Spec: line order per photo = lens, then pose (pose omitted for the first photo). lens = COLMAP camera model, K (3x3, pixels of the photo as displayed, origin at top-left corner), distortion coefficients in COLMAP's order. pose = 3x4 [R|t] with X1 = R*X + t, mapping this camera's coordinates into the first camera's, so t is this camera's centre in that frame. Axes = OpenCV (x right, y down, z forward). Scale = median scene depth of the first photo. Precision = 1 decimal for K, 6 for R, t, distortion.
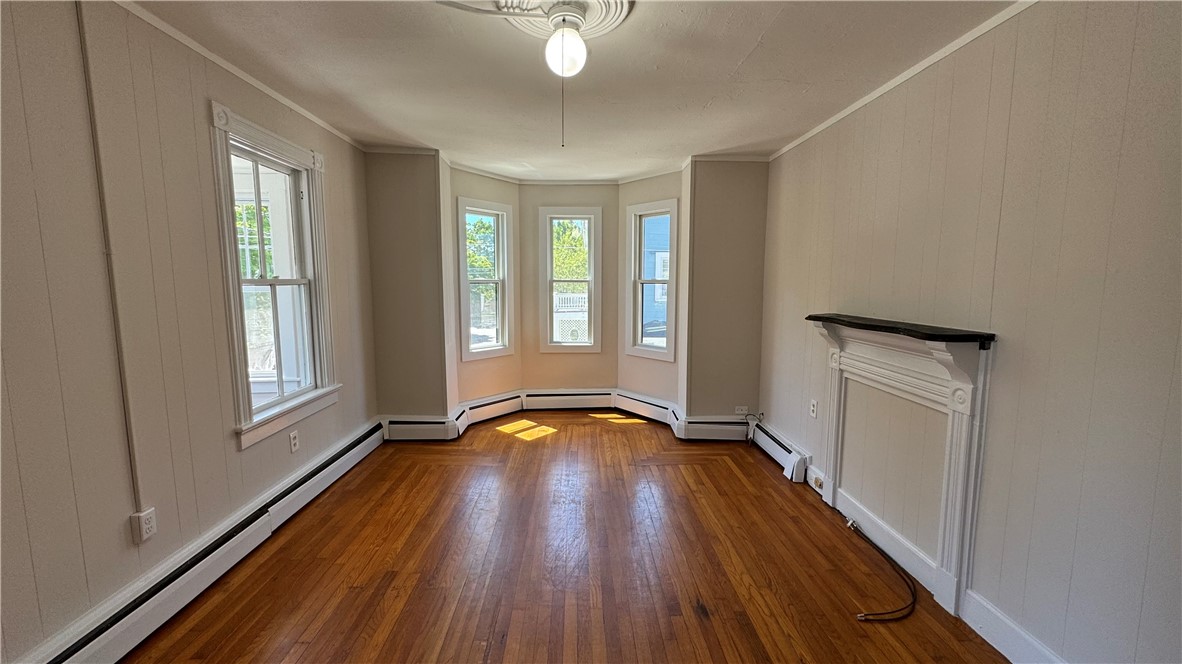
lens RADIAL K [[469.7, 0, 595.2], [0, 469.7, 337.5], [0, 0, 1]] dist [-0.001130, -0.000030]
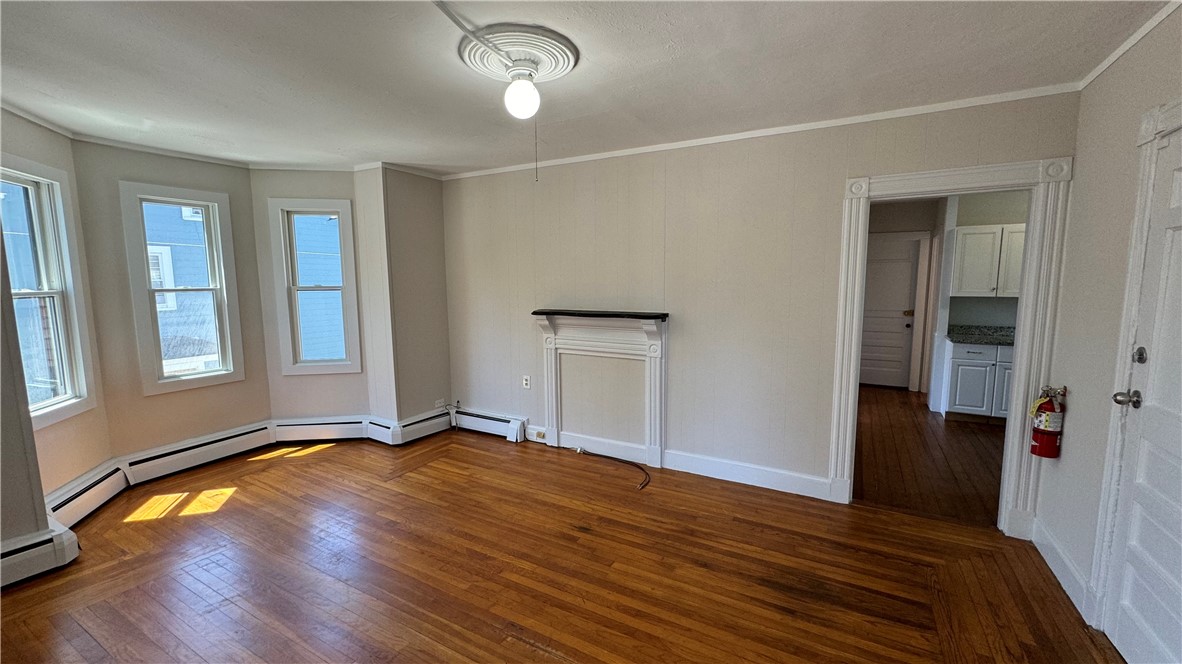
lens RADIAL K [[472.1, 0, 594.3], [0, 472.1, 331.1], [0, 0, 1]] dist [0.000834, 0.000202]
pose [[0.523058, -0.101839, 0.846191, -0.436444], [0.110485, 0.992560, 0.051160, -0.030510], [-0.845105, 0.066732, 0.530419, 0.102555]]
